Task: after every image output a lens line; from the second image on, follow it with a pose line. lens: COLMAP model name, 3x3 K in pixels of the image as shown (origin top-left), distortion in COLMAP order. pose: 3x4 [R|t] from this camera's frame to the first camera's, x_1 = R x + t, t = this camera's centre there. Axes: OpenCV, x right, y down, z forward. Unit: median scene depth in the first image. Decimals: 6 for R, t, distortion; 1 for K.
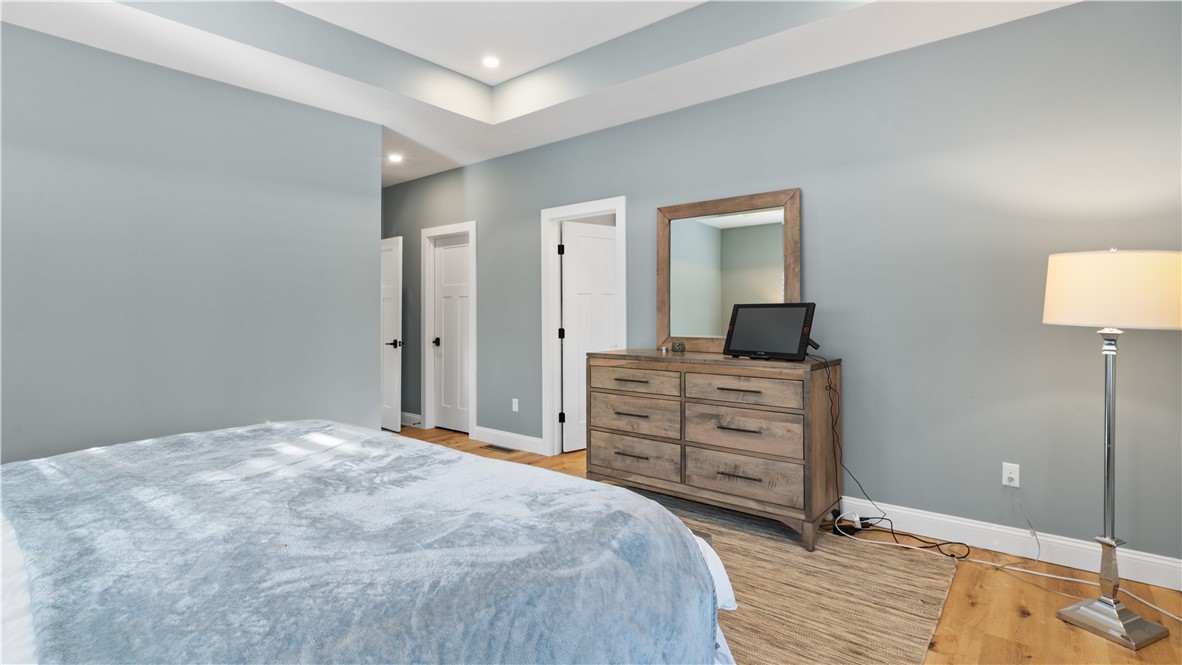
lens RADIAL K [[560.0, 0, 594.9], [0, 560.0, 324.5], [0, 0, 1]] dist [-0.017294, 0.005874]
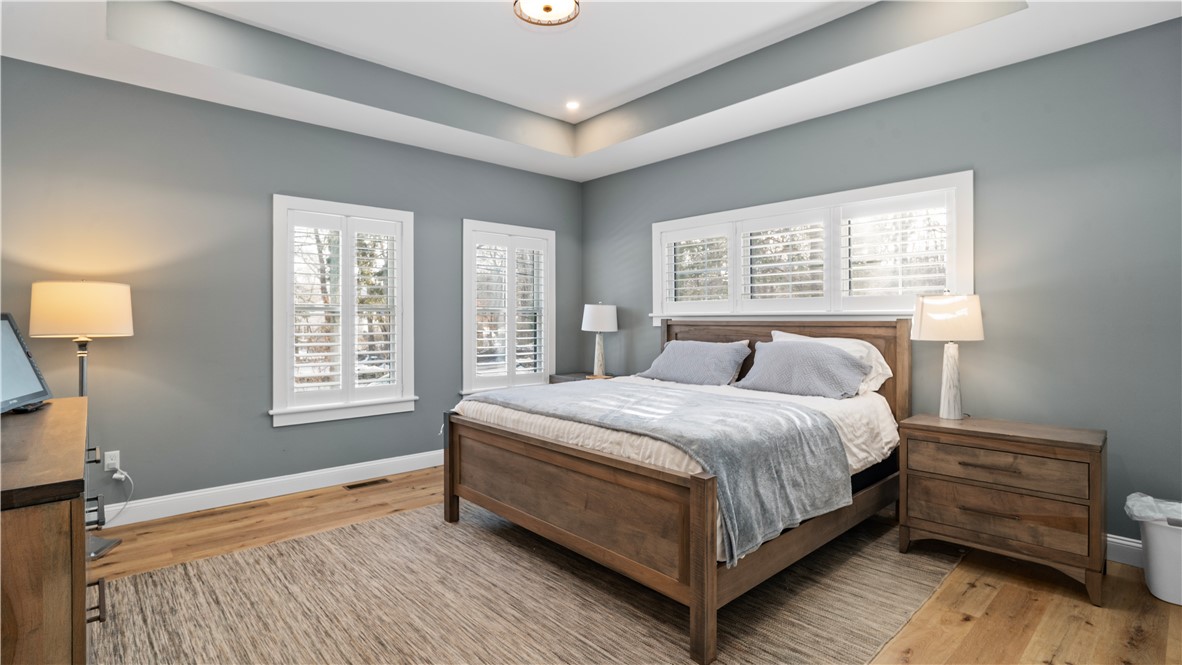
lens RADIAL K [[560.0, 0, 589.6], [0, 560.0, 326.4], [0, 0, 1]] dist [-0.017294, 0.005874]
pose [[-0.989559, 0.007558, 0.143927, -0.515170], [0.011248, 0.999628, 0.024839, -0.040285], [-0.143686, 0.026199, -0.989277, 2.149727]]
